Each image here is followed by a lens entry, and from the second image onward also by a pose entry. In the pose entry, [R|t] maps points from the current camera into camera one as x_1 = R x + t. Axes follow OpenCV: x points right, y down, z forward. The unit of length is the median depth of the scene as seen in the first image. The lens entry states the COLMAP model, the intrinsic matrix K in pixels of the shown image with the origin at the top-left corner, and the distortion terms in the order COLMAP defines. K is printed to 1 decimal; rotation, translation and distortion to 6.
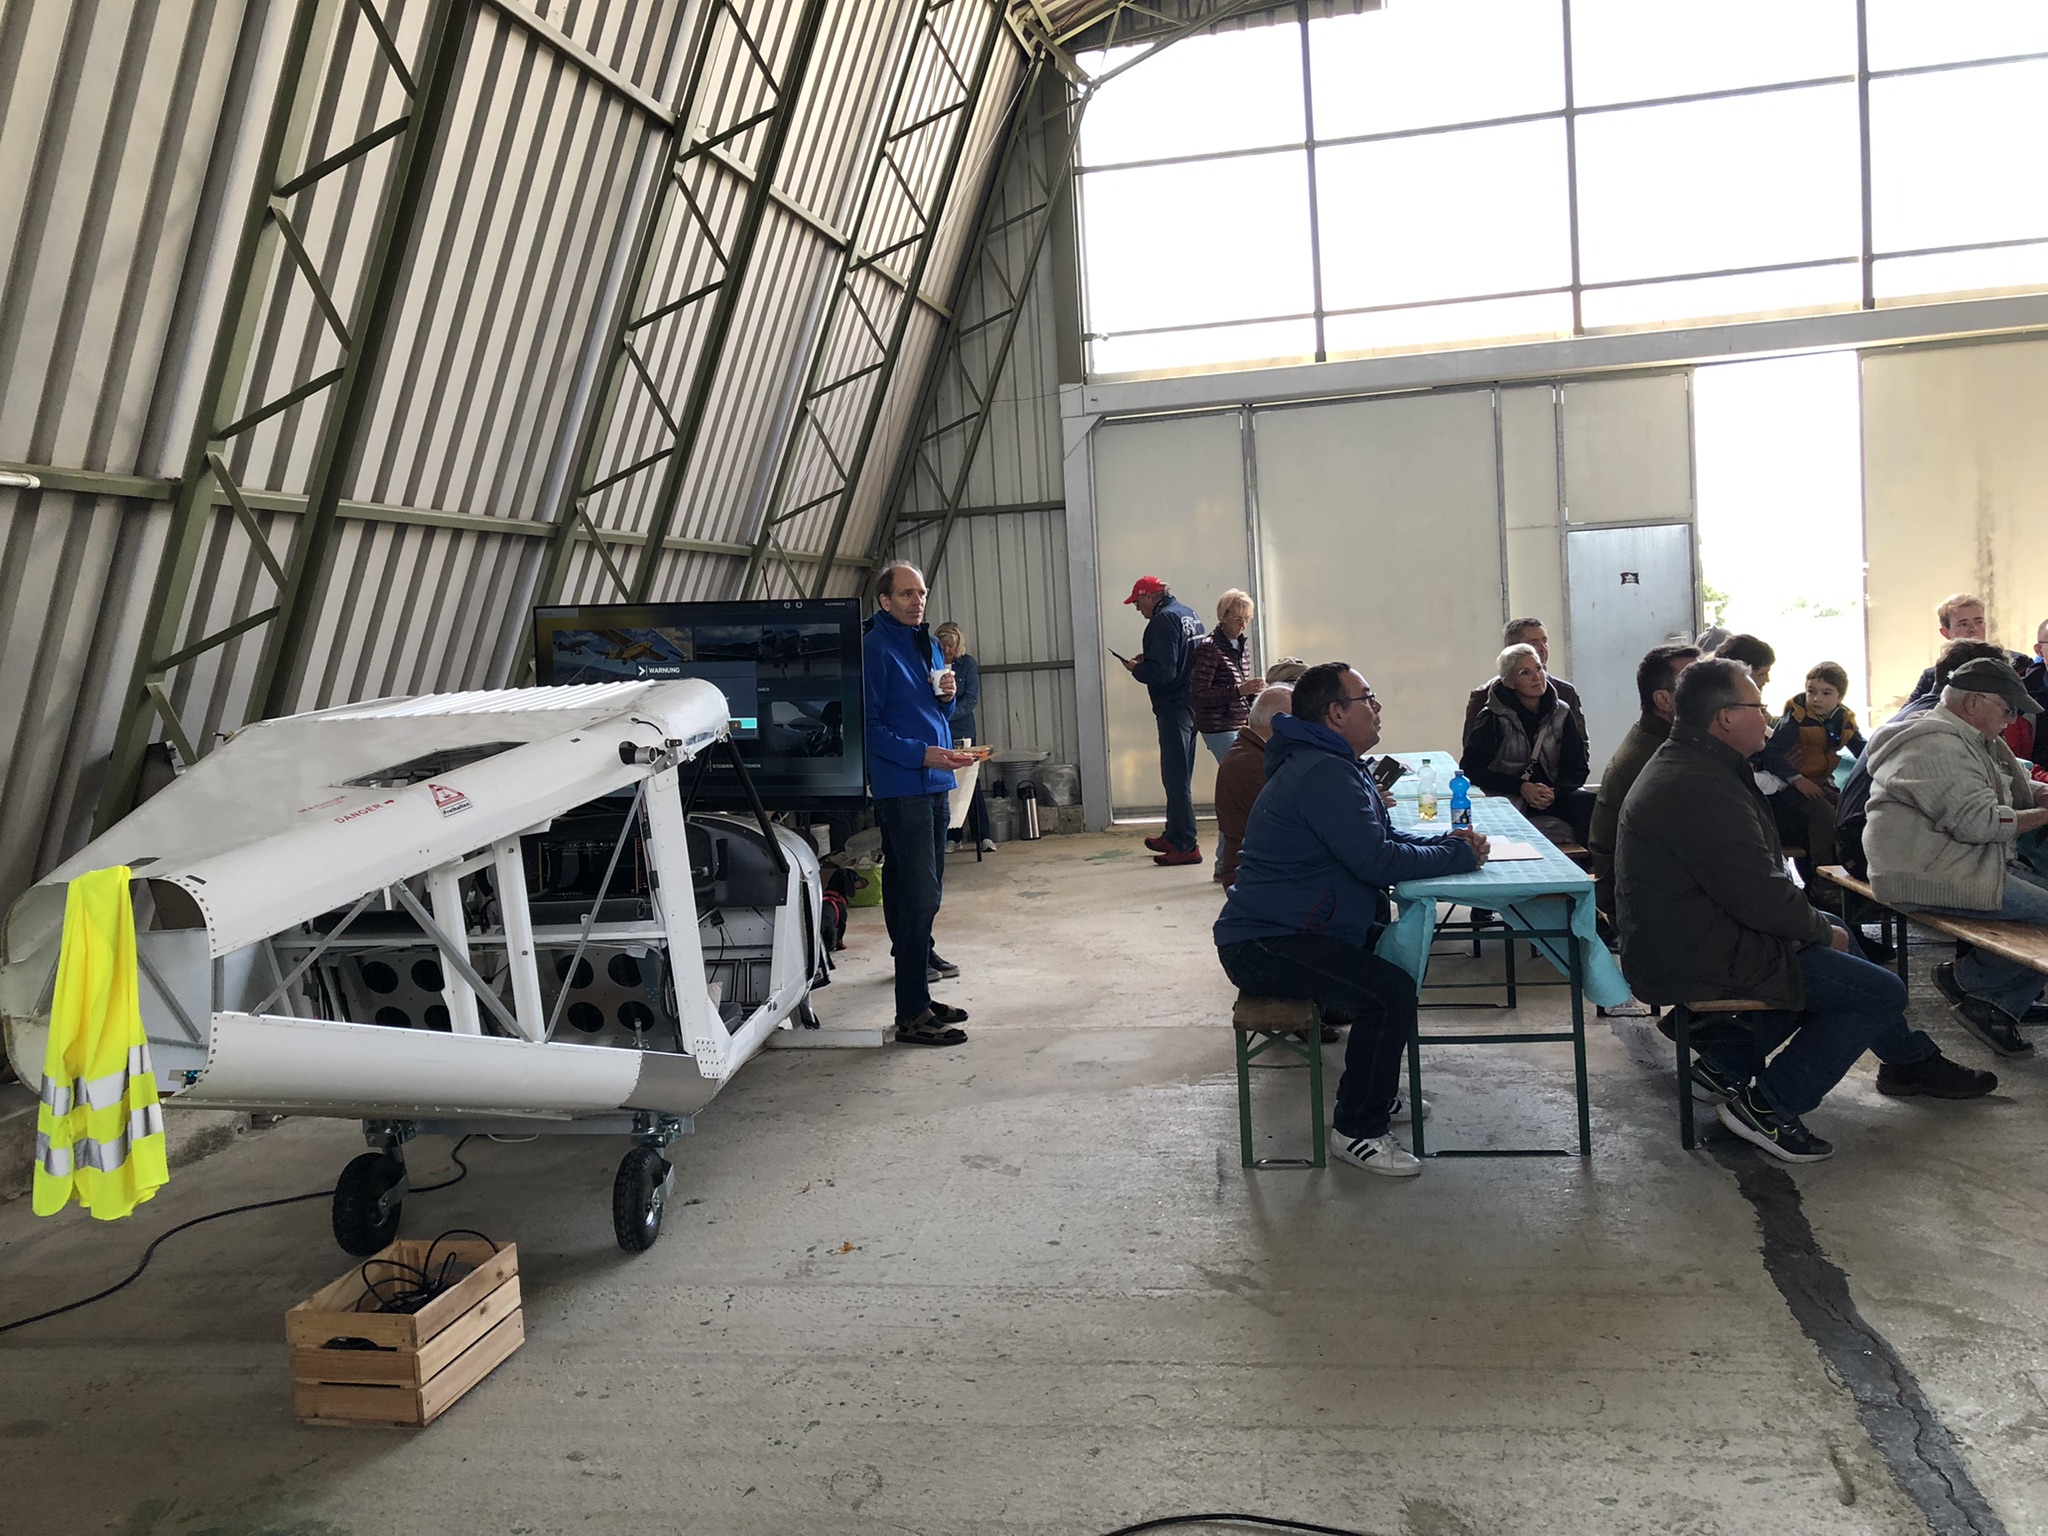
lens RADIAL K [[1638.9, 0, 1022.2], [0, 1638.9, 778.2], [0, 0, 1]] dist [0.029796, -0.051122]
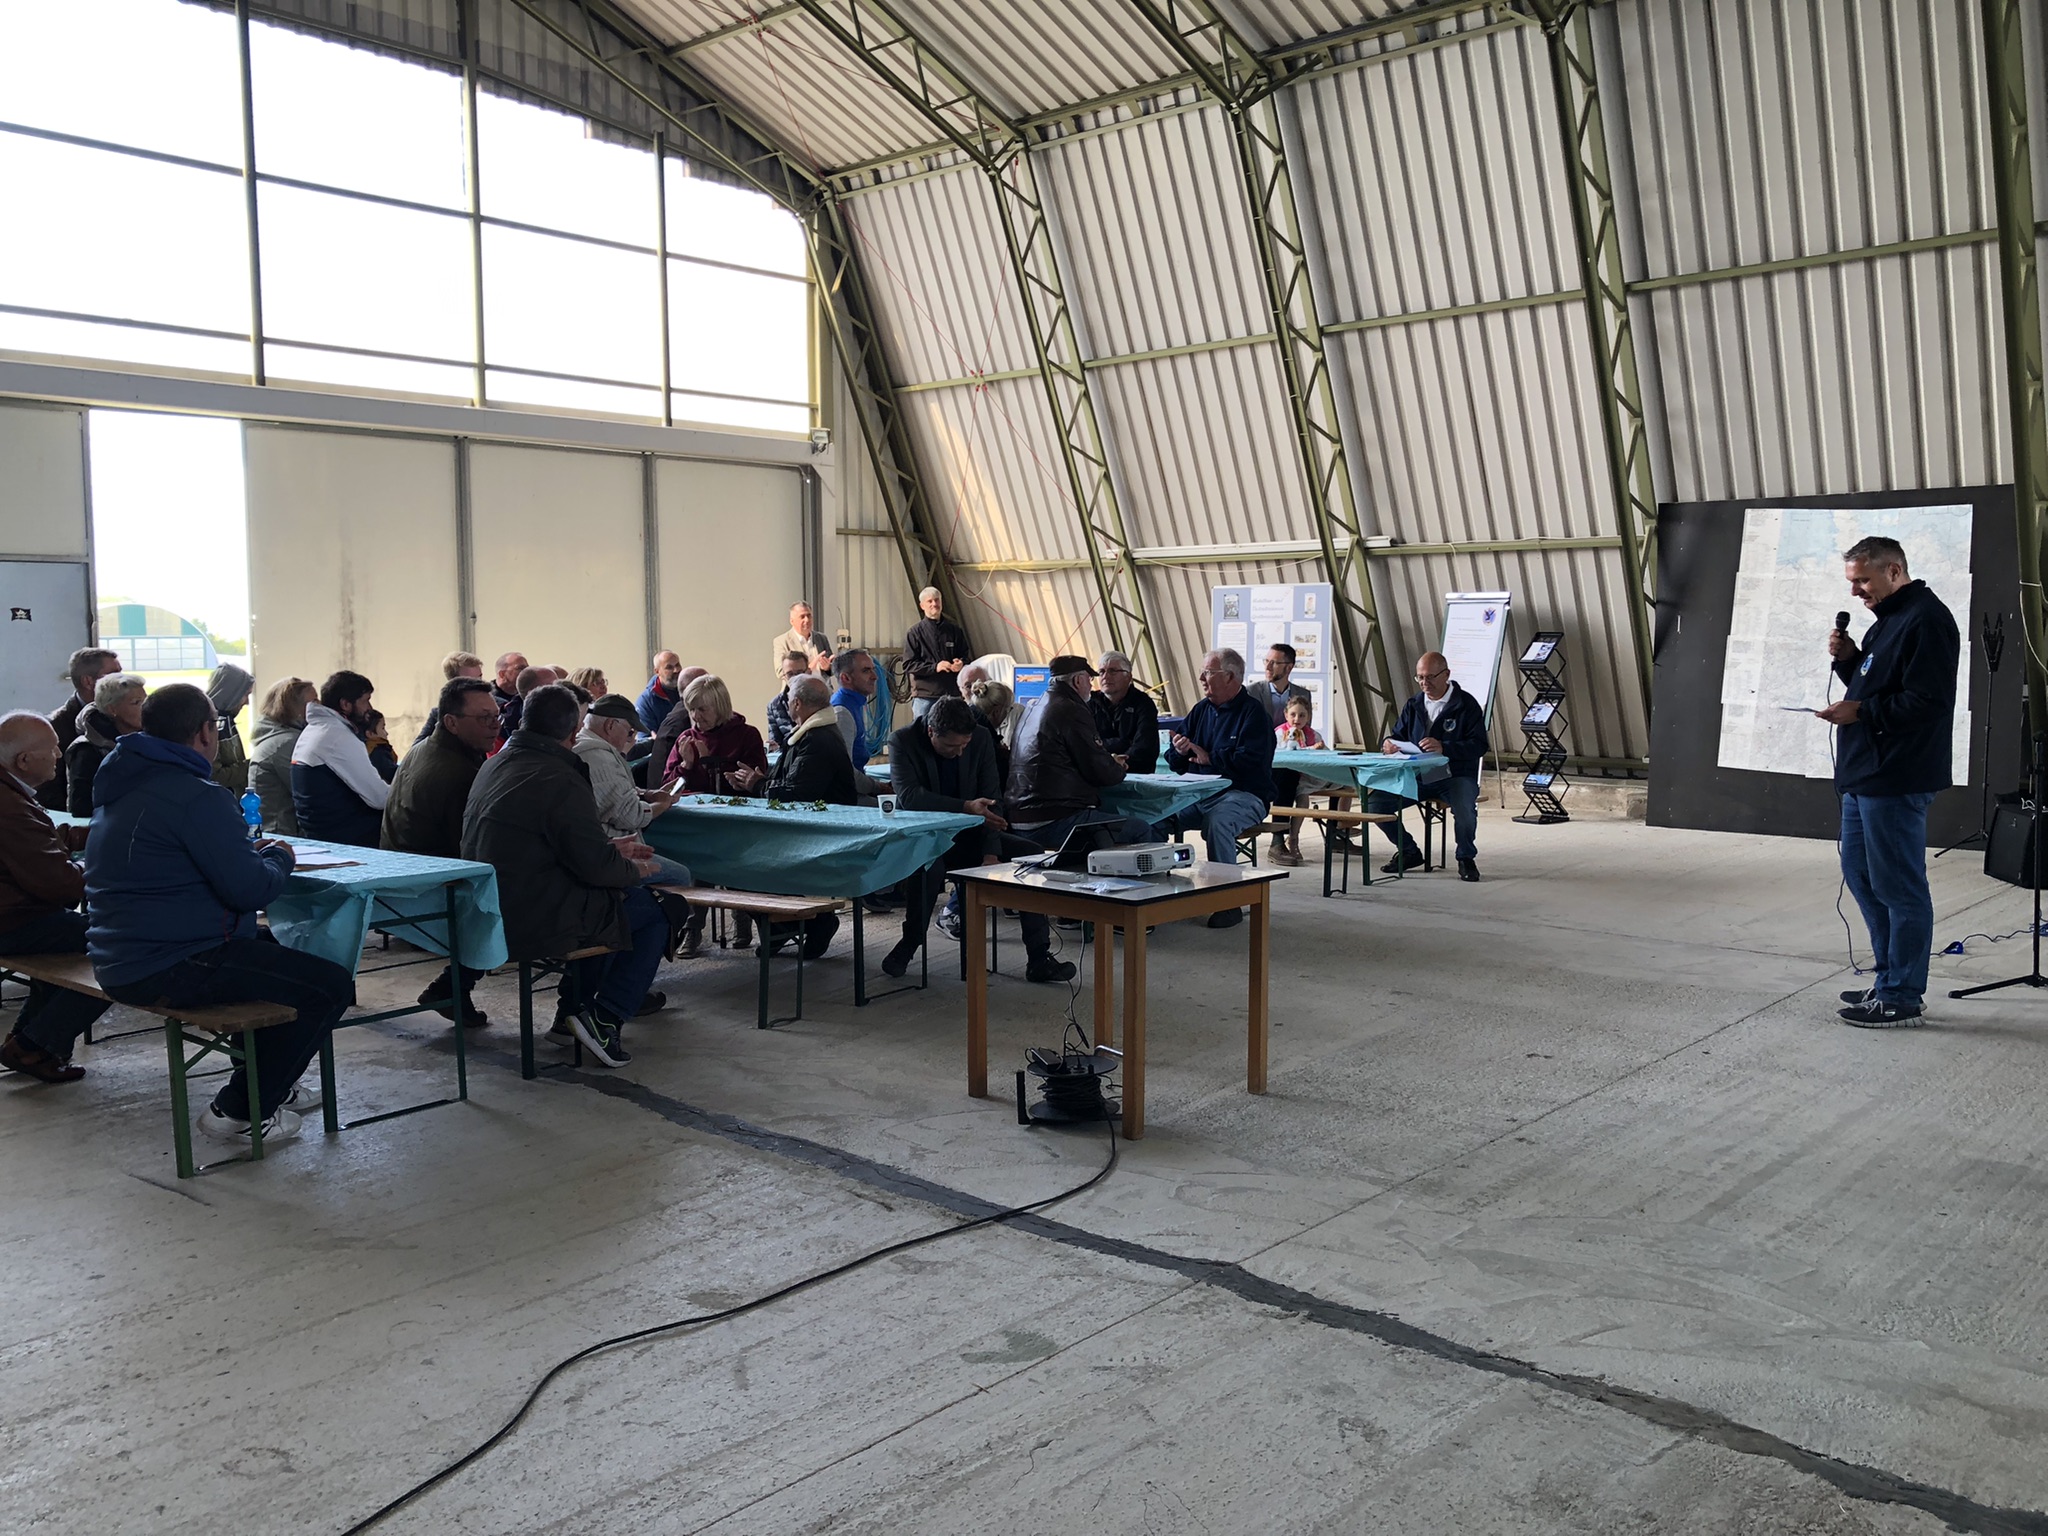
lens RADIAL K [[1638.9, 0, 1016.2], [0, 1638.9, 770.7], [0, 0, 1]] dist [0.029796, -0.051122]
pose [[0.495896, -0.015676, 0.868241, -0.188622], [0.052772, 0.998533, -0.012113, 0.012321], [-0.866777, 0.051826, 0.495995, 0.029198]]
